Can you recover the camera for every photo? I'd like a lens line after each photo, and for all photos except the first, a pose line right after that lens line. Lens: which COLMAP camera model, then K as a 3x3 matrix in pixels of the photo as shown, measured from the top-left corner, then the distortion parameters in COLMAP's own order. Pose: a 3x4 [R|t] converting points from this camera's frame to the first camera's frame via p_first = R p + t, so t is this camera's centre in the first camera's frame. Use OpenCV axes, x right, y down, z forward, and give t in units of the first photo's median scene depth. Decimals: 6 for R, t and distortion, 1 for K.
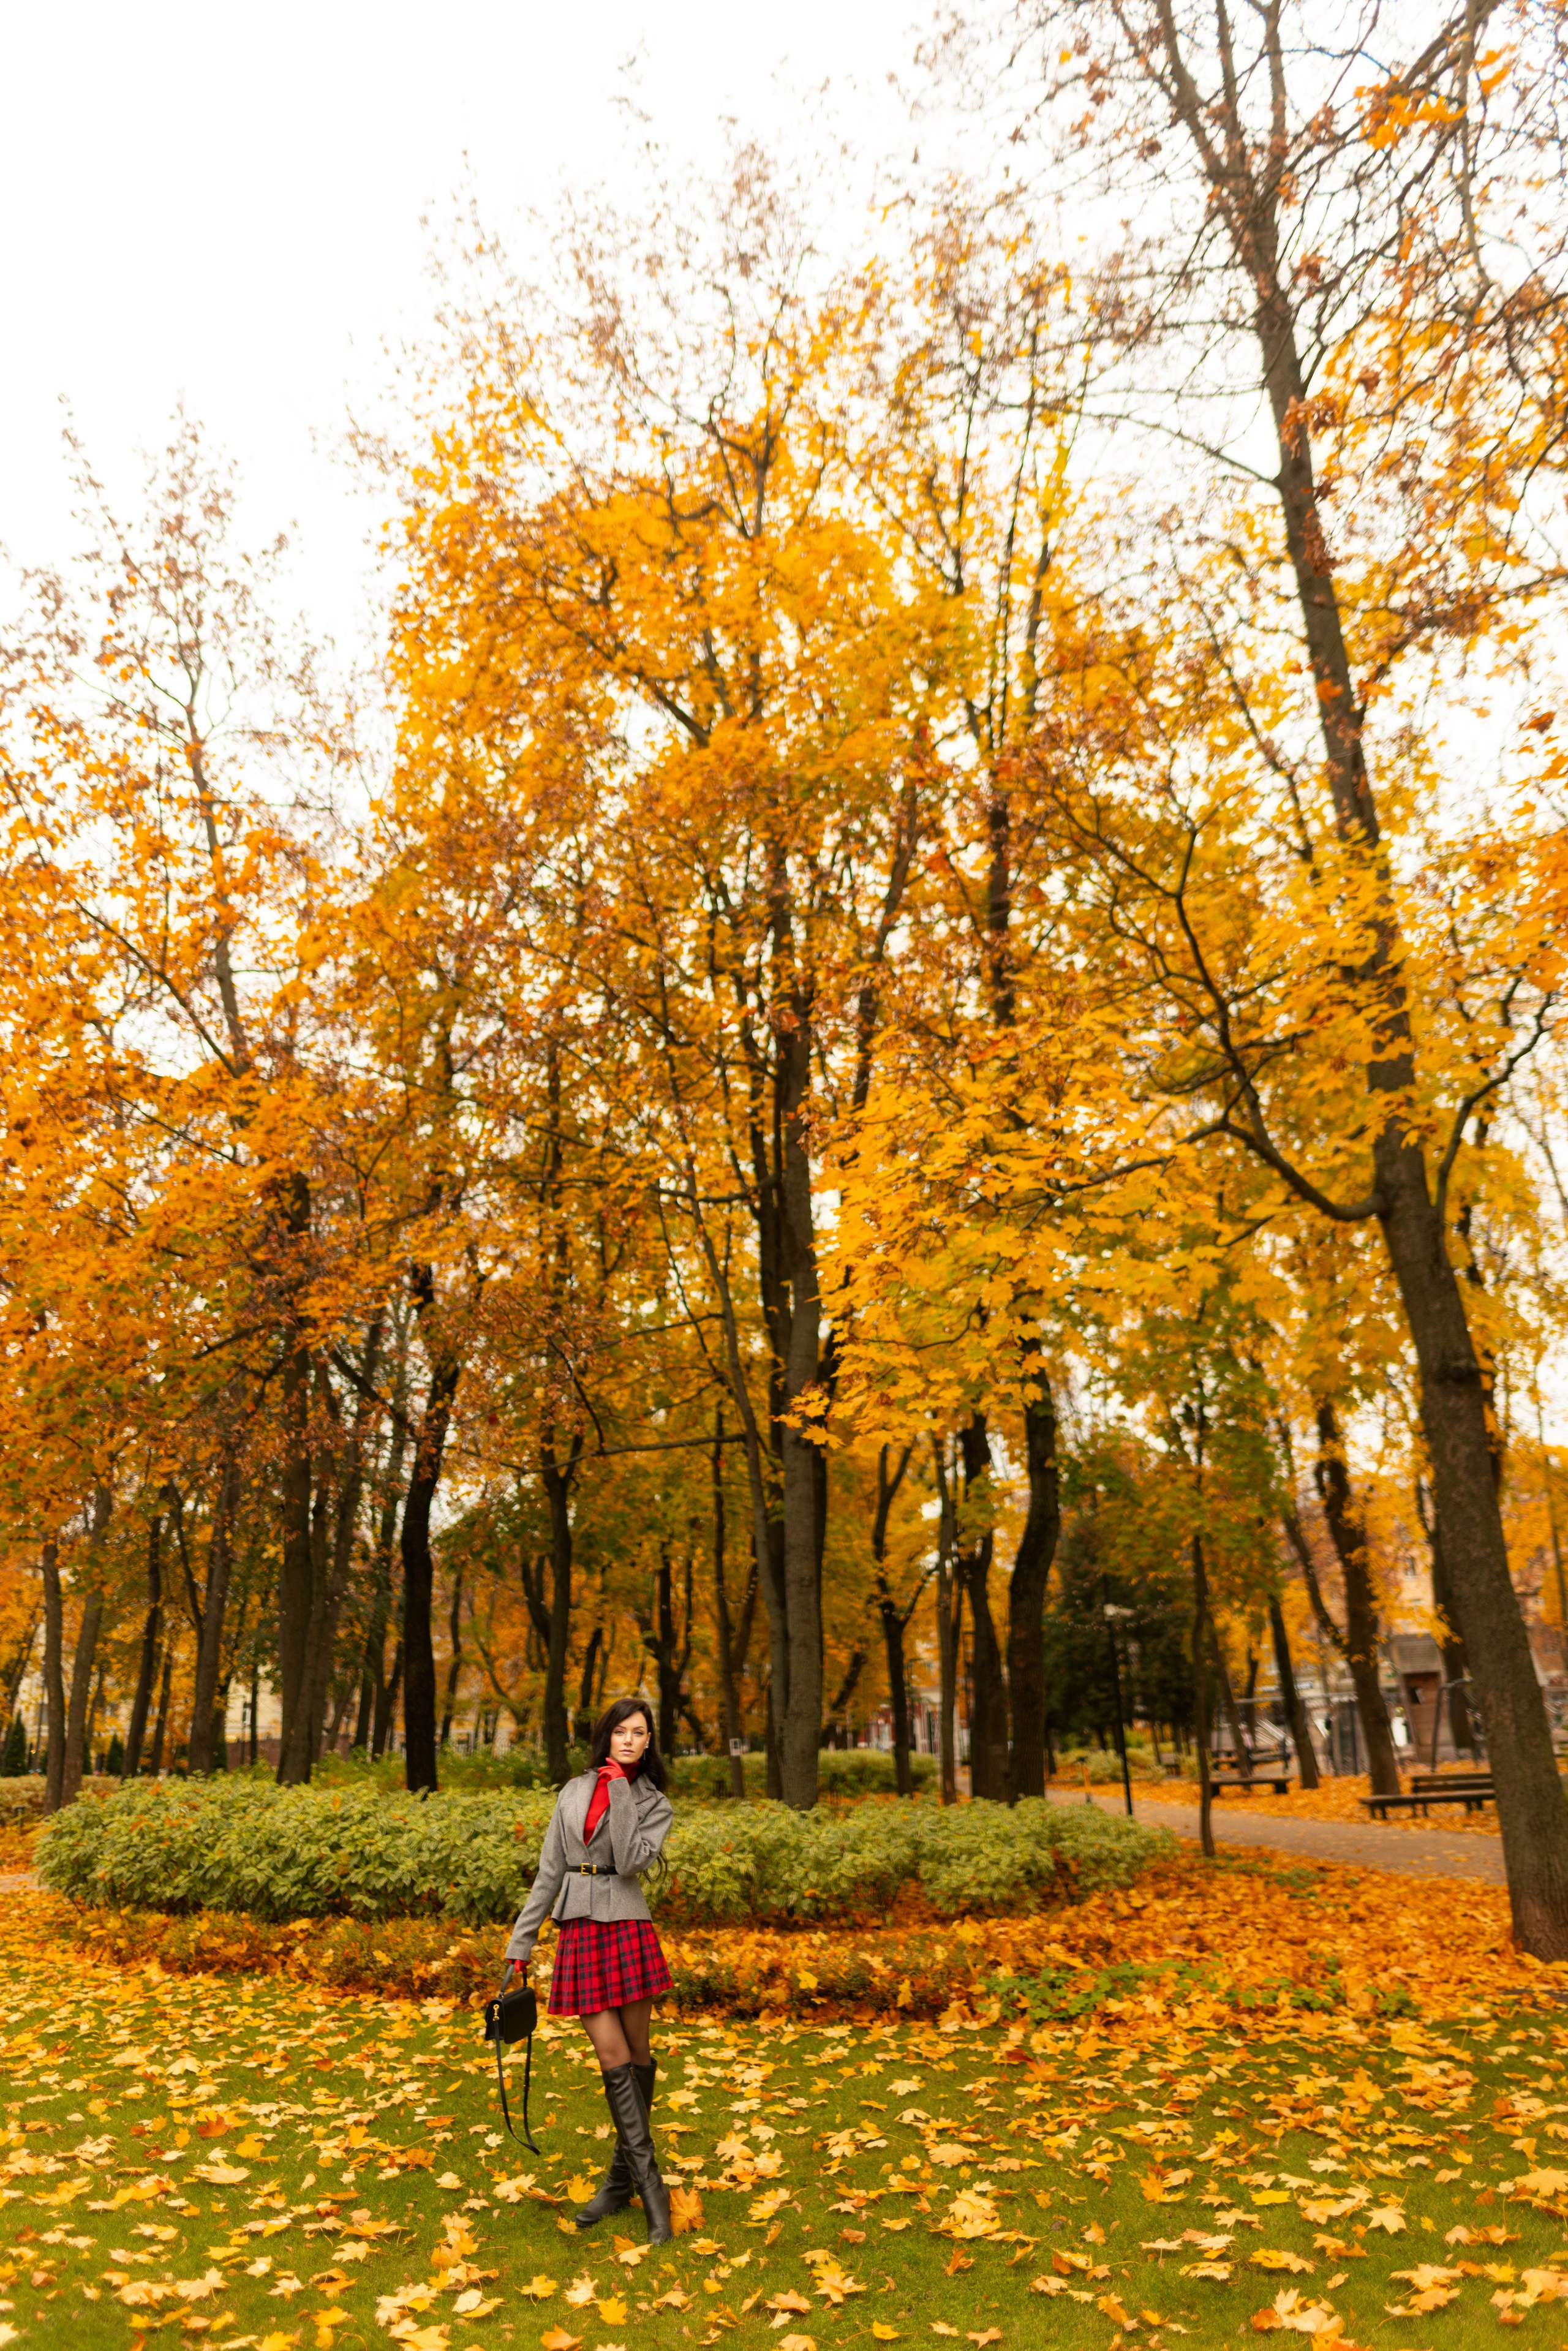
lens RADIAL K [[1538.5, 0, 770.9], [0, 1538.5, 1180.2], [0, 0, 1]] dist [0.002030, 0.001104]
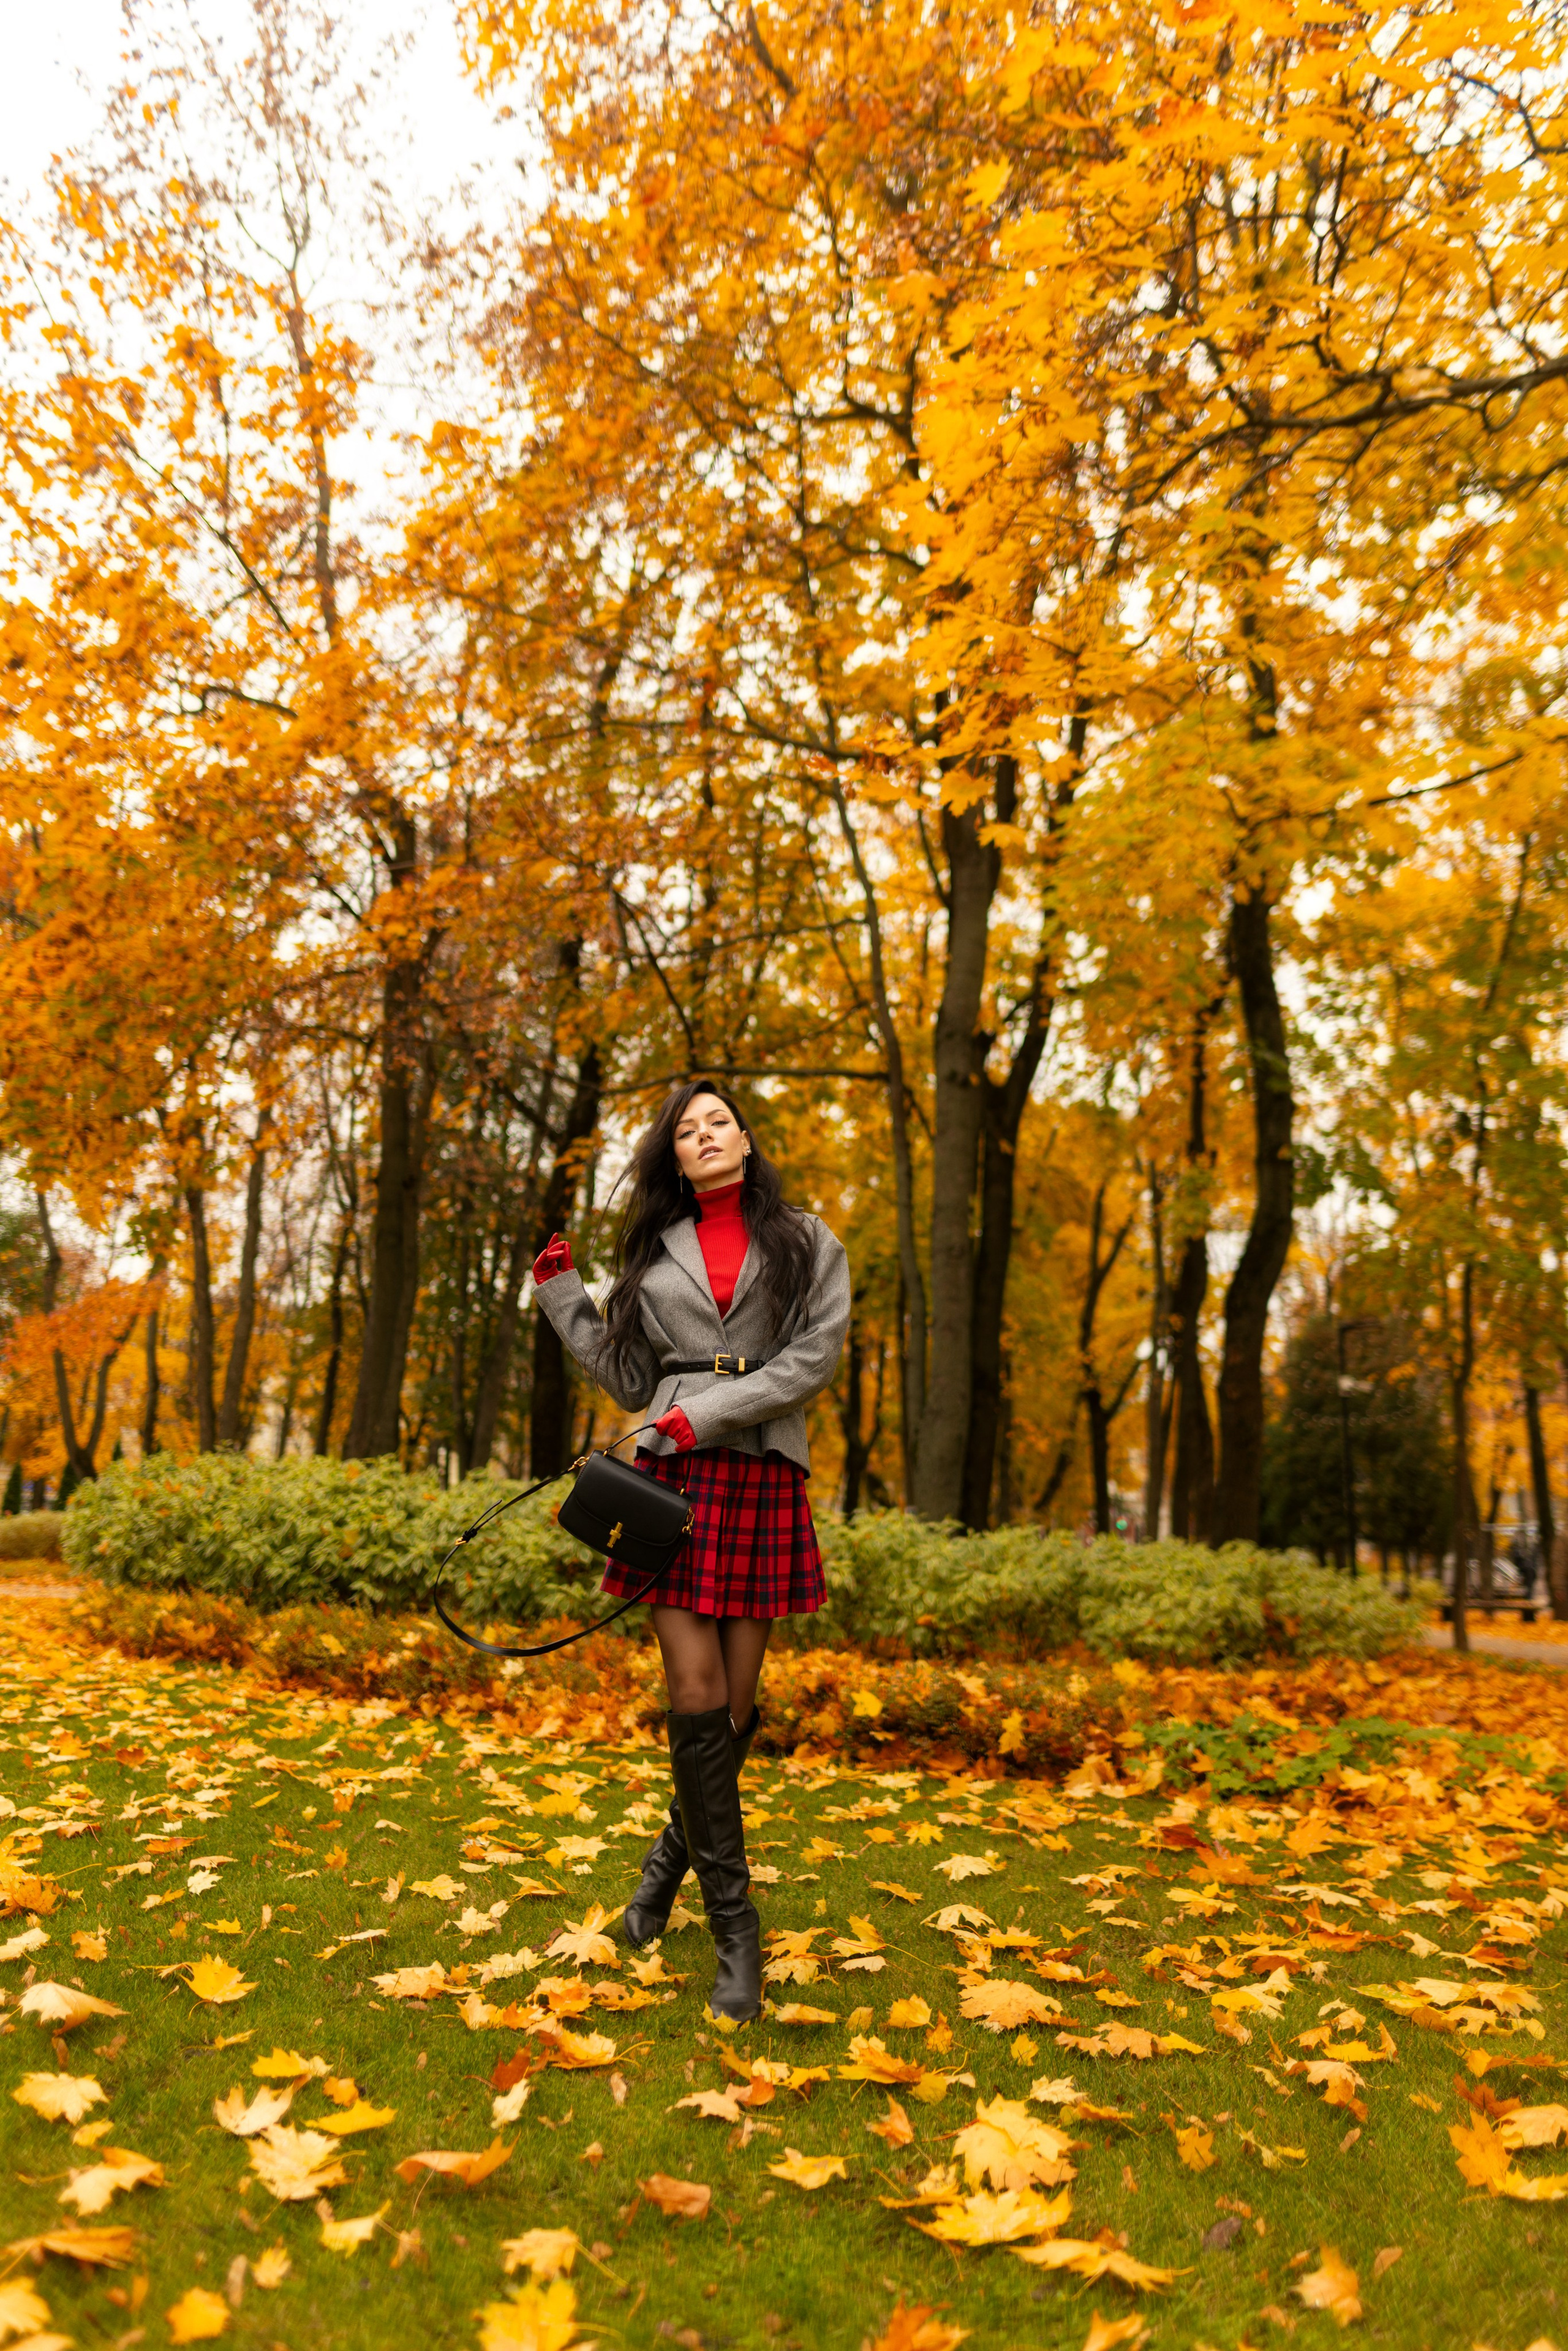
lens RADIAL K [[1516.7, 0, 818.3], [0, 1516.7, 1043.7], [0, 0, 1]] dist [-0.000769, 0.000868]
pose [[0.992061, 0.035235, -0.120717, 0.063297], [-0.032167, 0.999110, 0.027272, 0.198360], [0.121571, -0.023172, 0.992312, 0.325600]]
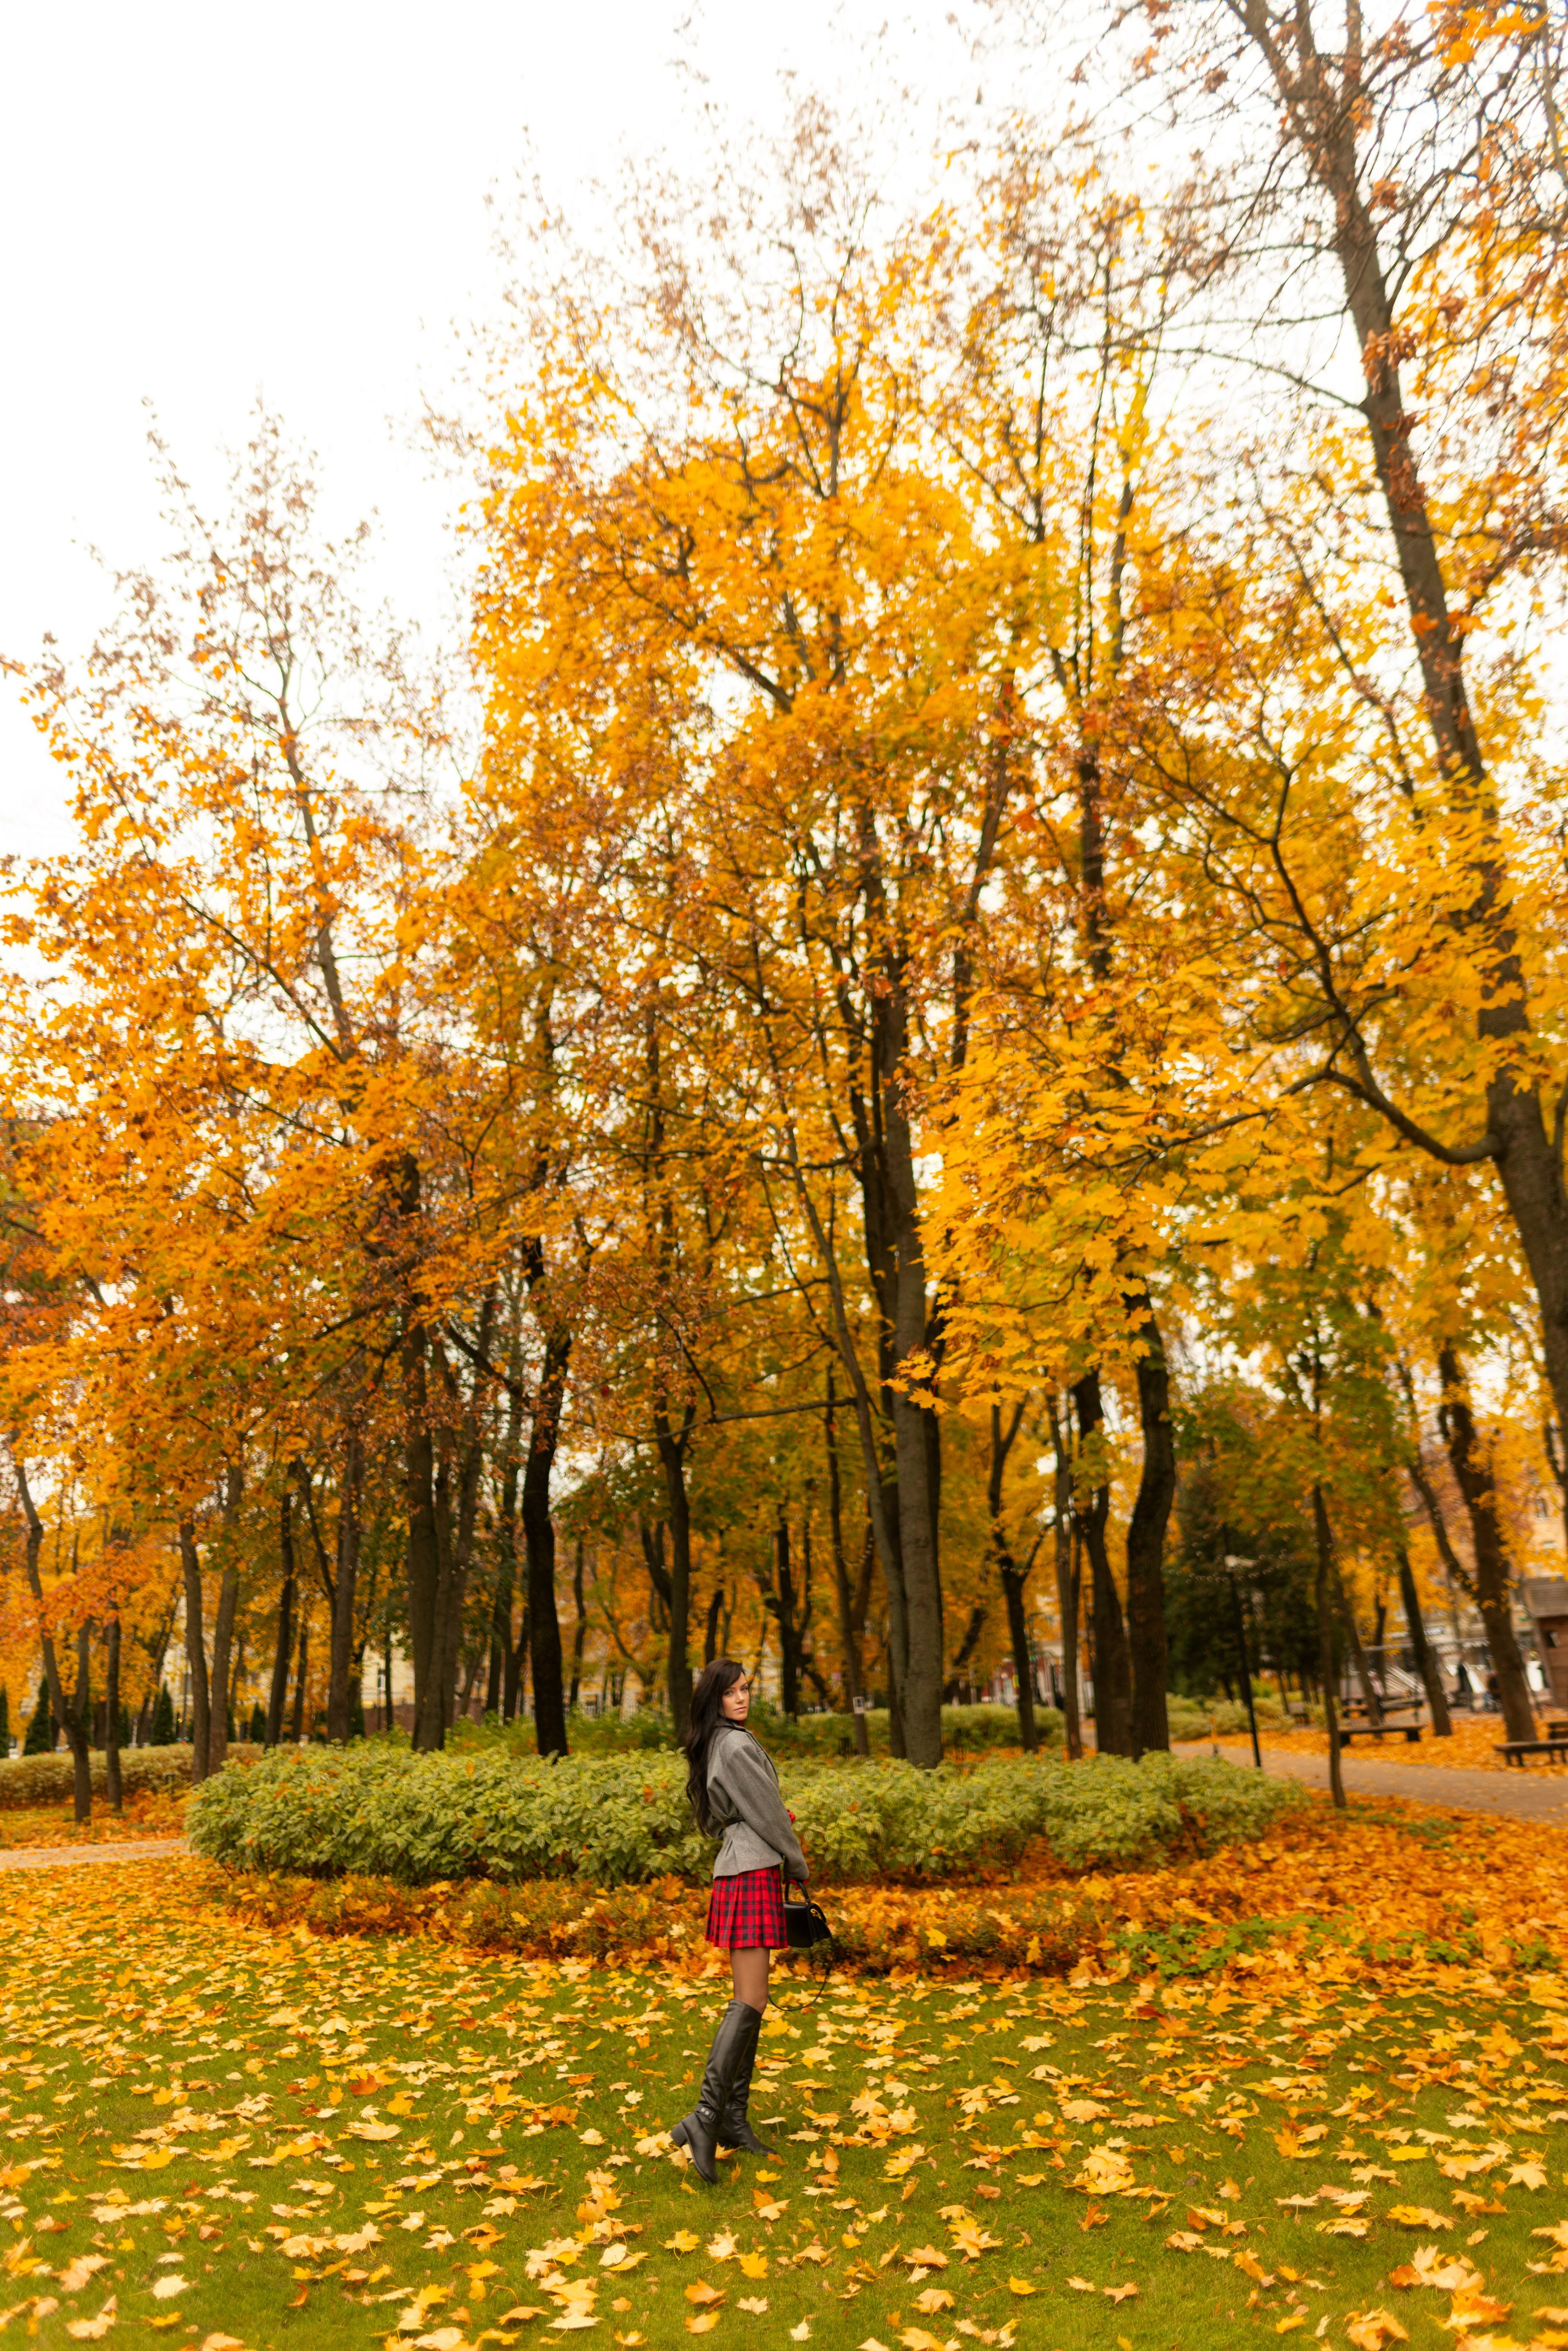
lens RADIAL K [[1537.4, 0, 787.1], [0, 1537.4, 1170.2], [0, 0, 1]] dist [0.002815, 0.000358]
pose [[0.997648, -0.038111, -0.056972, 0.002471], [0.039201, 0.999067, 0.018129, -0.004903], [0.056228, -0.020320, 0.998211, -0.002435]]
